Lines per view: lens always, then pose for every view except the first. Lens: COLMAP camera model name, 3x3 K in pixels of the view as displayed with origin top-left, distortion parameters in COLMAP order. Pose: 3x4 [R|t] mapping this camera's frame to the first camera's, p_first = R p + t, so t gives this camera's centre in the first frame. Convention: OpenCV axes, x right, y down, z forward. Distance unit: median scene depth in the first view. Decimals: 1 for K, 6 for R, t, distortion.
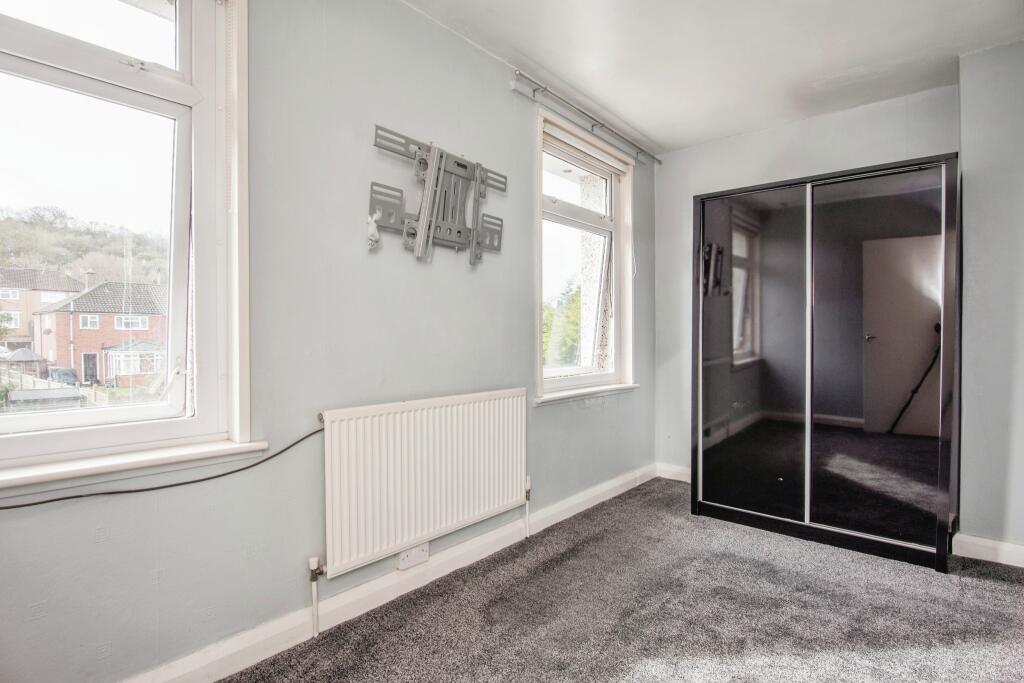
lens RADIAL K [[512.1, 0, 518.4], [0, 512.1, 345.0], [0, 0, 1]] dist [-0.001542, -0.000532]
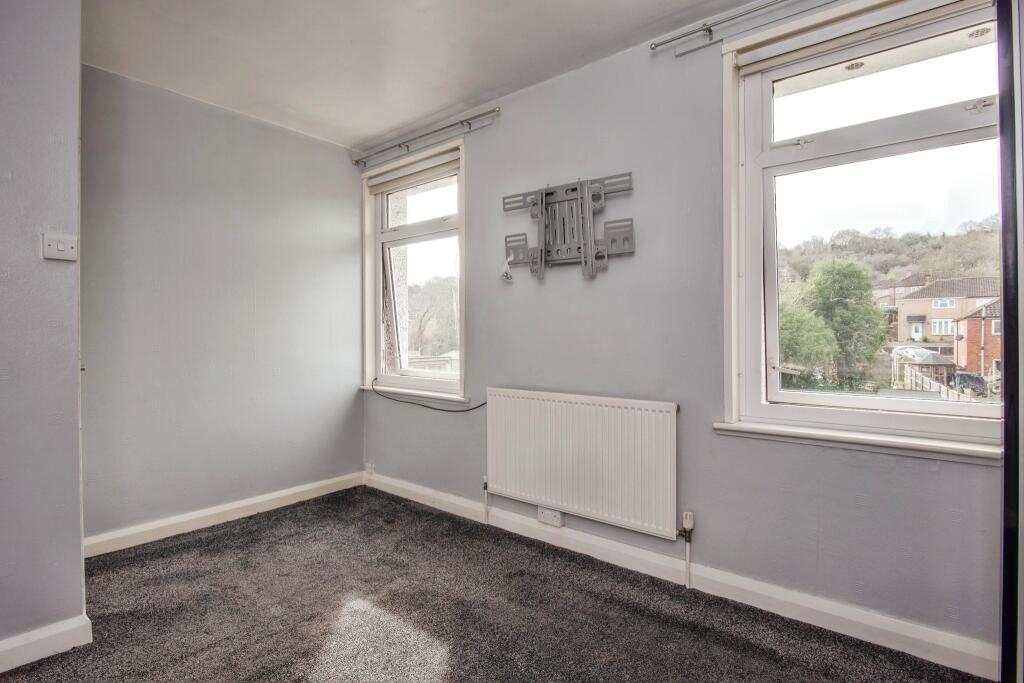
lens RADIAL K [[512.1, 0, 518.4], [0, 512.1, 345.0], [0, 0, 1]] dist [-0.001542, -0.000532]
pose [[0.028351, 0.008851, -0.999559, 0.943529], [-0.020531, 0.999755, 0.008271, -0.014970], [0.999387, 0.020287, 0.028526, 0.795597]]
